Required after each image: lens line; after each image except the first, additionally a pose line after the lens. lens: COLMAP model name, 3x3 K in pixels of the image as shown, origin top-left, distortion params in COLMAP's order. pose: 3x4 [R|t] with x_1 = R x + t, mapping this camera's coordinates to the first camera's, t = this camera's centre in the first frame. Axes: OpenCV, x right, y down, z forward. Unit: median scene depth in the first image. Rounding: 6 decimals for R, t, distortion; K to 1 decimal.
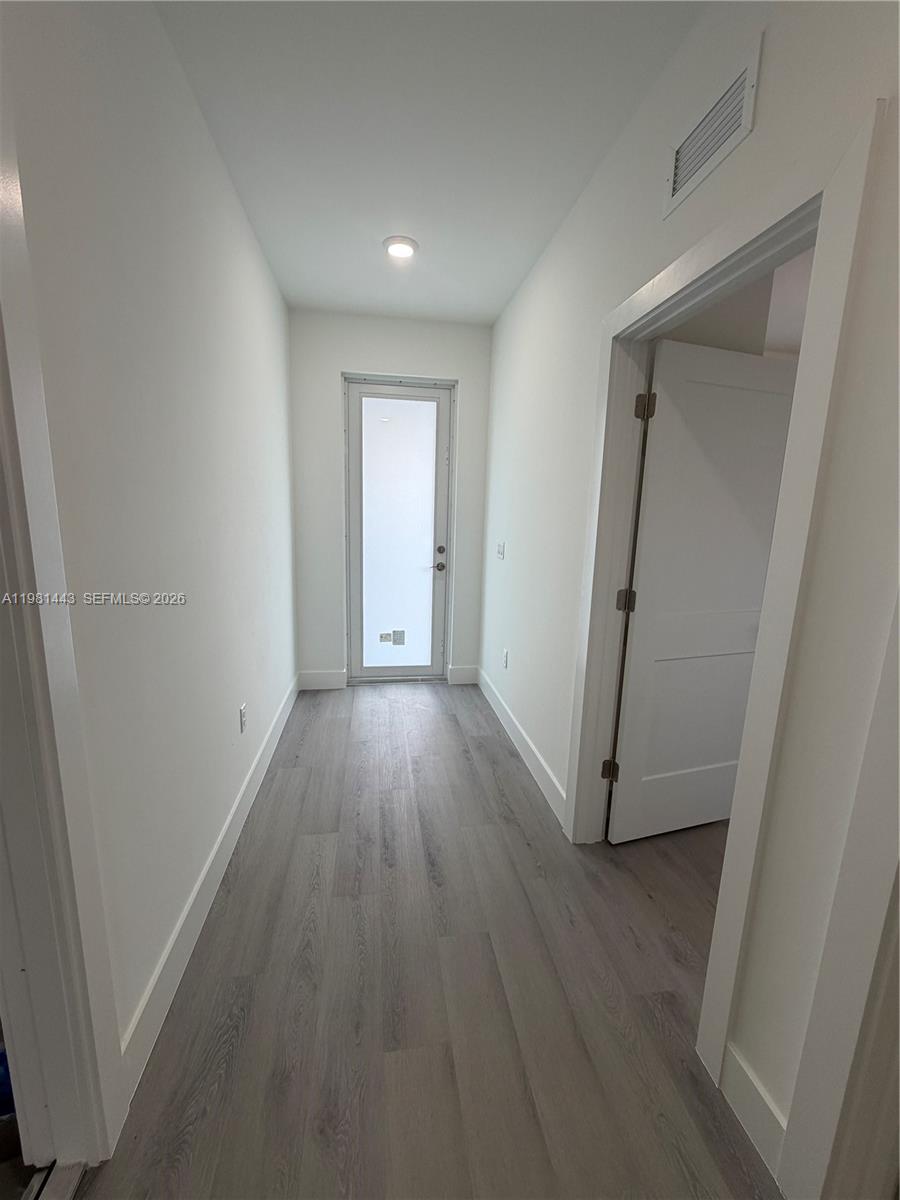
lens RADIAL K [[478.6, 0, 449.5], [0, 478.6, 598.4], [0, 0, 1]] dist [0.002432, 0.000202]
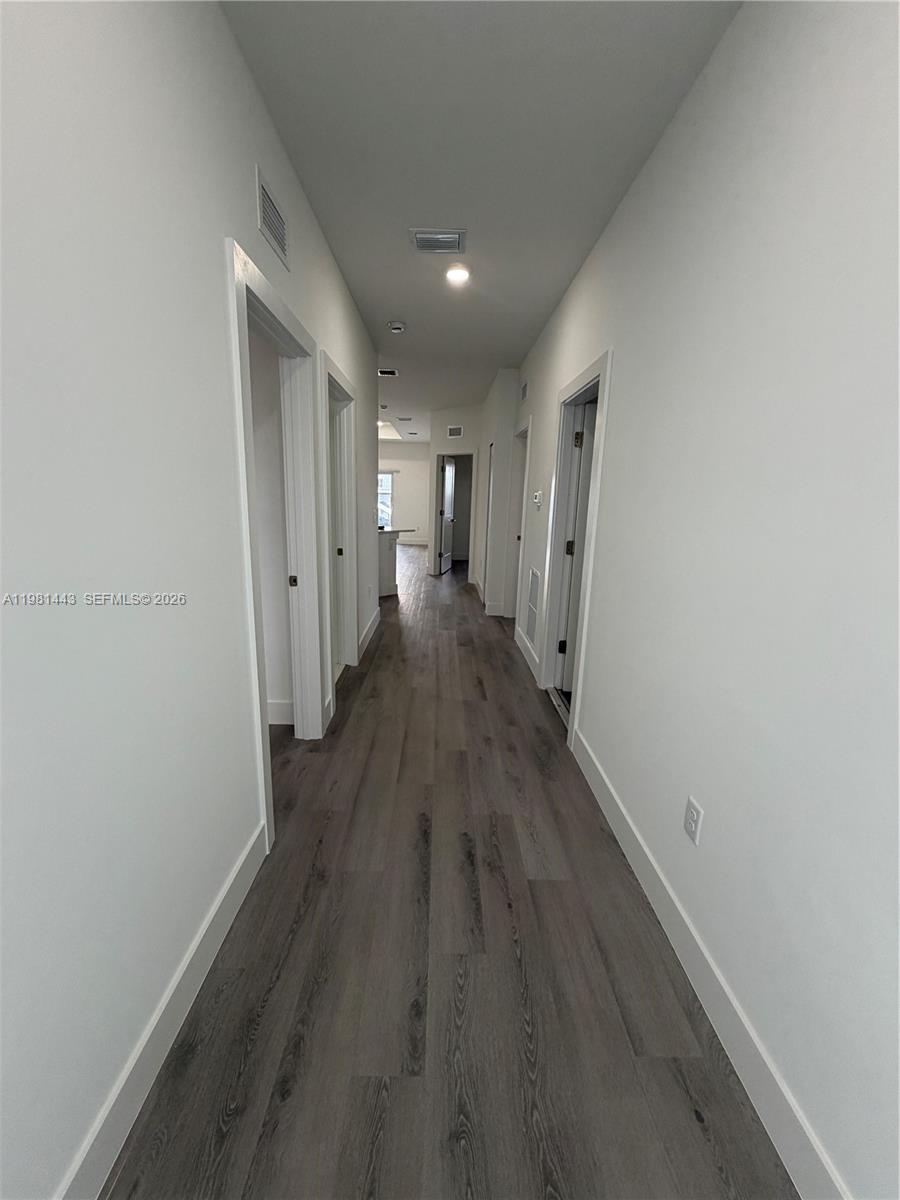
lens RADIAL K [[478.6, 0, 448.0], [0, 478.6, 598.8], [0, 0, 1]] dist [0.002432, 0.000202]
pose [[-0.989167, -0.074049, 0.126750, -0.182462], [-0.018973, 0.920697, 0.389816, -0.328198], [-0.145564, 0.383189, -0.912128, 1.779508]]
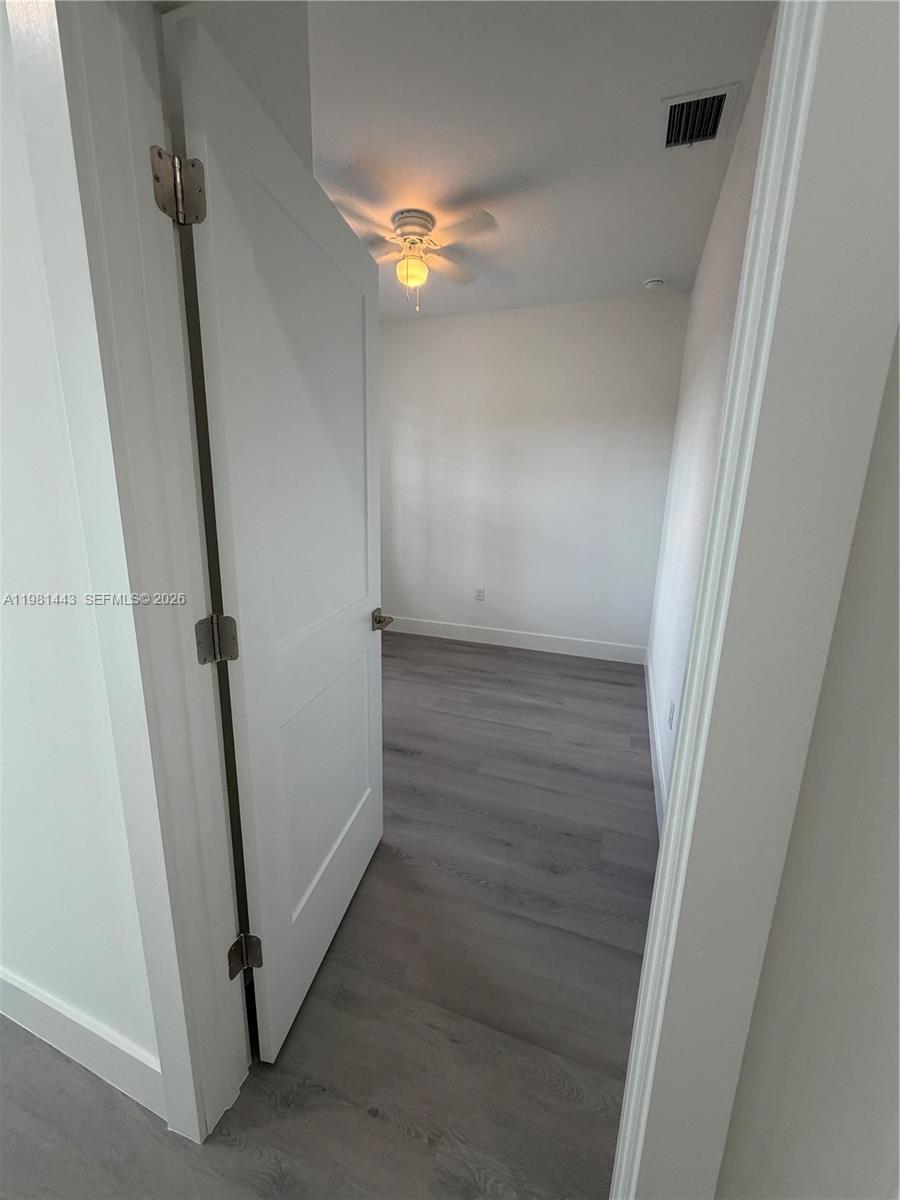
lens RADIAL K [[478.6, 0, 447.8], [0, 478.6, 595.2], [0, 0, 1]] dist [0.002432, 0.000202]
pose [[0.492426, -0.208456, 0.845022, 0.089573], [0.148005, 0.976810, 0.154718, -0.077797], [-0.857678, 0.048880, 0.511859, 0.554259]]
